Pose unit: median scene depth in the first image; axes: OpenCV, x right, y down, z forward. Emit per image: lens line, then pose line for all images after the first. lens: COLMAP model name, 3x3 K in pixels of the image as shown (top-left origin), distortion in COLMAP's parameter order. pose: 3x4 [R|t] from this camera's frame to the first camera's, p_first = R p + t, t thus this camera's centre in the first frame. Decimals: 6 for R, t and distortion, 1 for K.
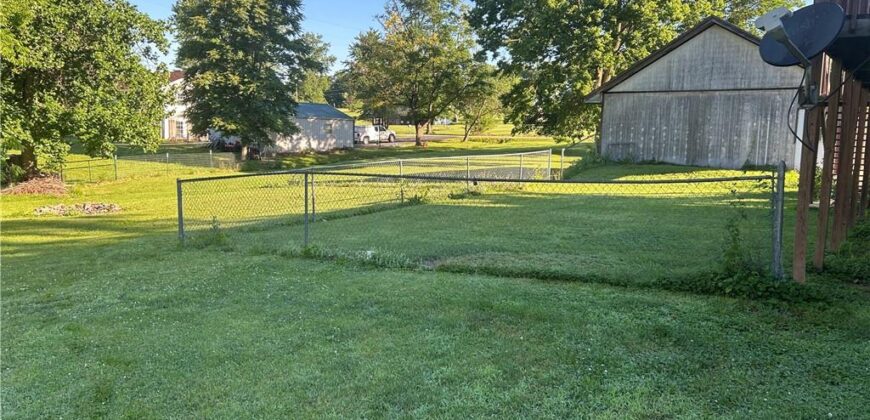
lens RADIAL K [[638.7, 0, 435.0], [0, 638.7, 210.0], [0, 0, 1]] dist [0.003234, -0.004258]
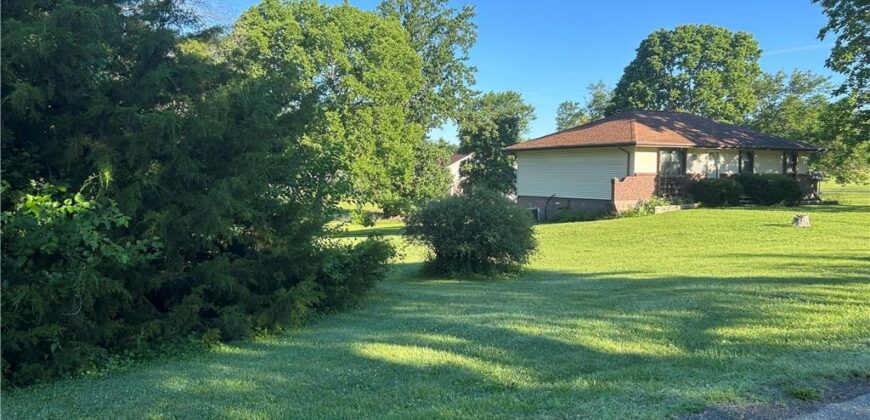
lens RADIAL K [[638.7, 0, 435.0], [0, 638.7, 210.0], [0, 0, 1]] dist [0.003234, -0.004258]
pose [[0.906007, -0.009318, -0.423160, 0.591390], [-0.021373, 0.997475, -0.067724, 0.102811], [0.422722, 0.070402, 0.903521, -1.278270]]
